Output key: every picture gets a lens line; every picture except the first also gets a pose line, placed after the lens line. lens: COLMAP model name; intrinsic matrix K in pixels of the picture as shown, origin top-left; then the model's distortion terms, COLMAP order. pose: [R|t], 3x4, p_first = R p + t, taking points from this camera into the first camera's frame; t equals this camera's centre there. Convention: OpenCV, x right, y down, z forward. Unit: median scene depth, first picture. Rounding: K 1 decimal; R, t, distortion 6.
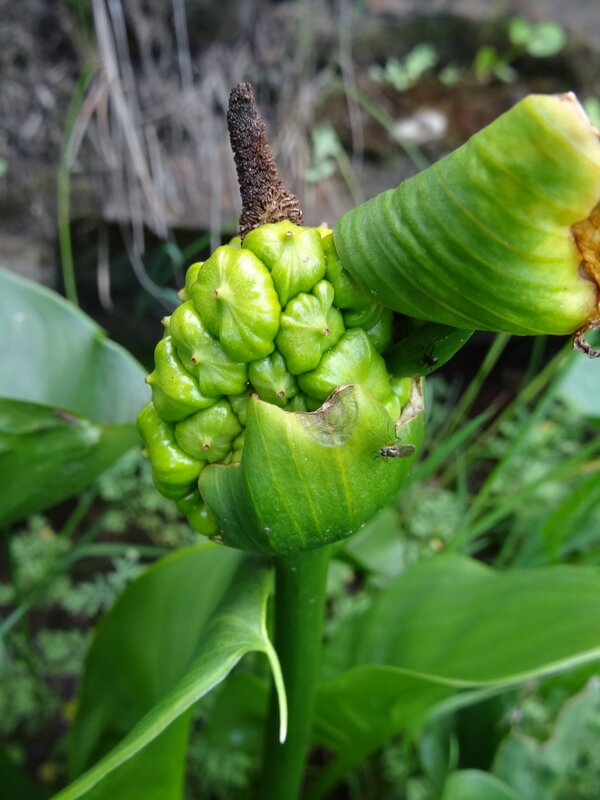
lens RADIAL K [[567.4, 0, 317.6], [0, 567.4, 399.4], [0, 0, 1]] dist [-0.004221, 0.000115]
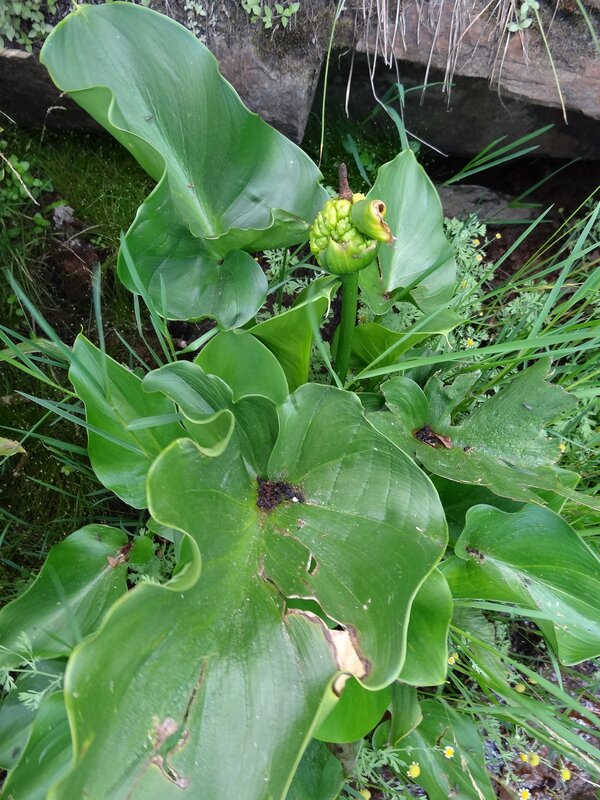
lens RADIAL K [[567.4, 0, 317.6], [0, 567.4, 399.4], [0, 0, 1]] dist [-0.004221, 0.000115]
pose [[0.892927, 0.337375, -0.298092, 1.522911], [-0.183145, 0.877080, 0.444059, -0.829656], [0.411265, -0.341918, 0.844958, -3.208870]]
